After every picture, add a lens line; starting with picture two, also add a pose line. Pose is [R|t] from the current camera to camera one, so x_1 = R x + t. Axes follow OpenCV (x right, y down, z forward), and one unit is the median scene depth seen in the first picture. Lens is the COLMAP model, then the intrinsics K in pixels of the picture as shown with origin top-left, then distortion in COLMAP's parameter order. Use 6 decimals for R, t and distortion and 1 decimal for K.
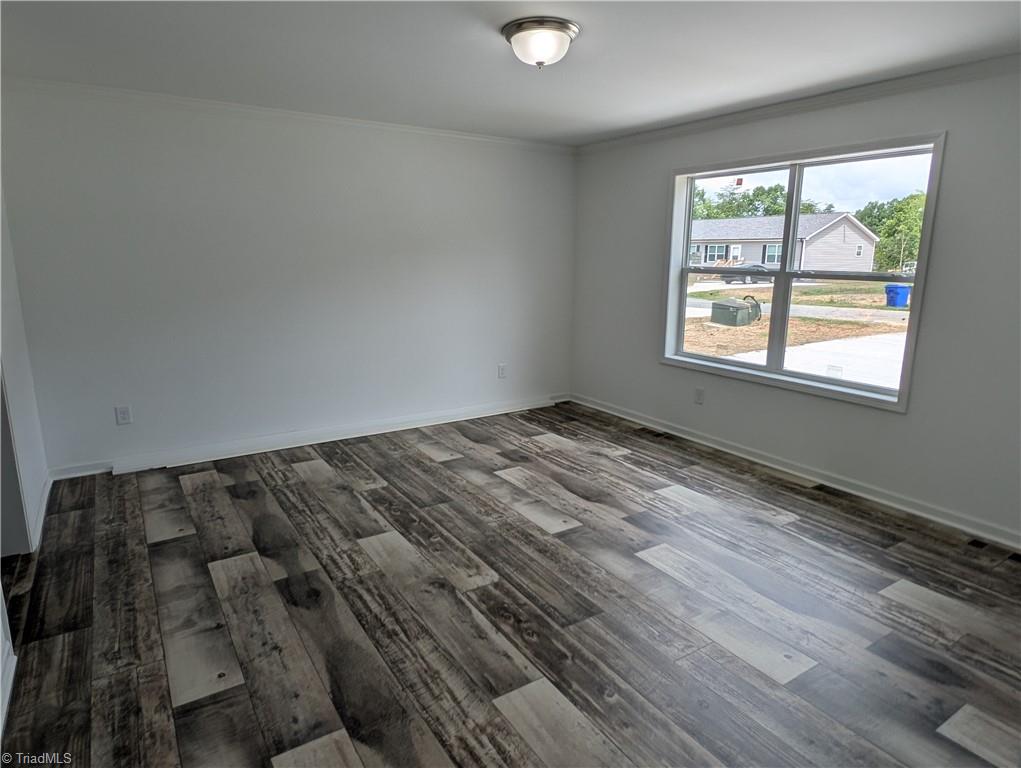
lens RADIAL K [[609.6, 0, 506.9], [0, 609.6, 390.3], [0, 0, 1]] dist [0.028951, -0.025993]
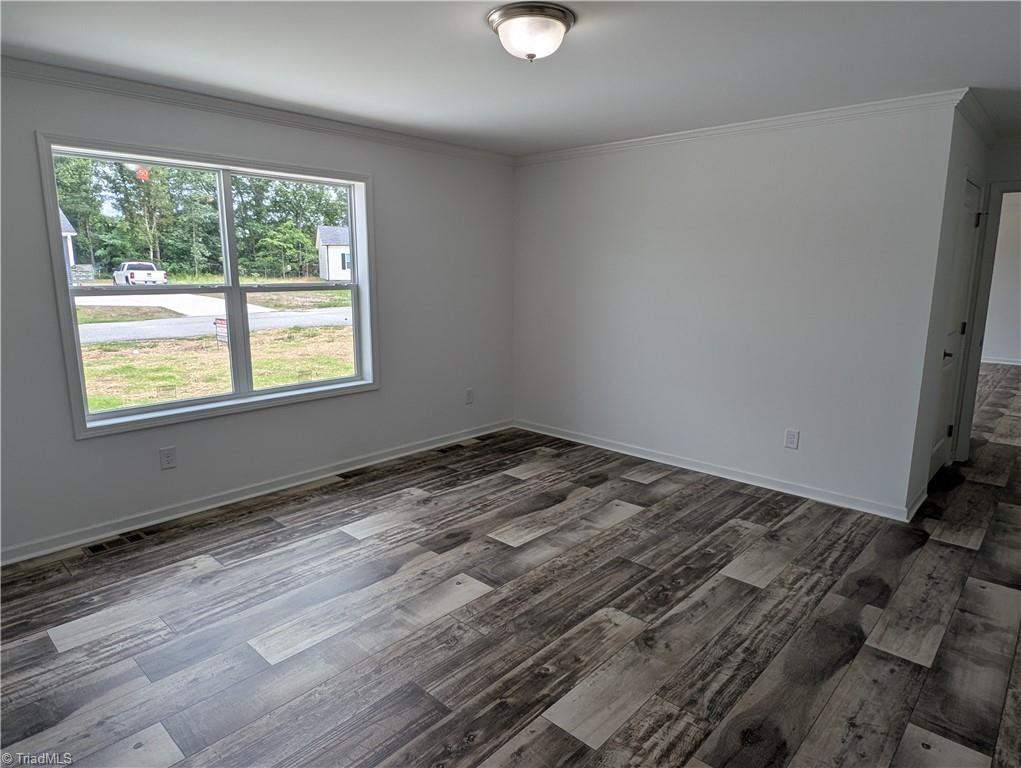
lens RADIAL K [[609.6, 0, 506.9], [0, 609.6, 390.3], [0, 0, 1]] dist [0.028951, -0.025993]
pose [[-0.244190, -0.200241, 0.948828, -0.874080], [0.211860, 0.943796, 0.253703, -0.311712], [-0.946302, 0.262970, -0.188042, 1.328423]]
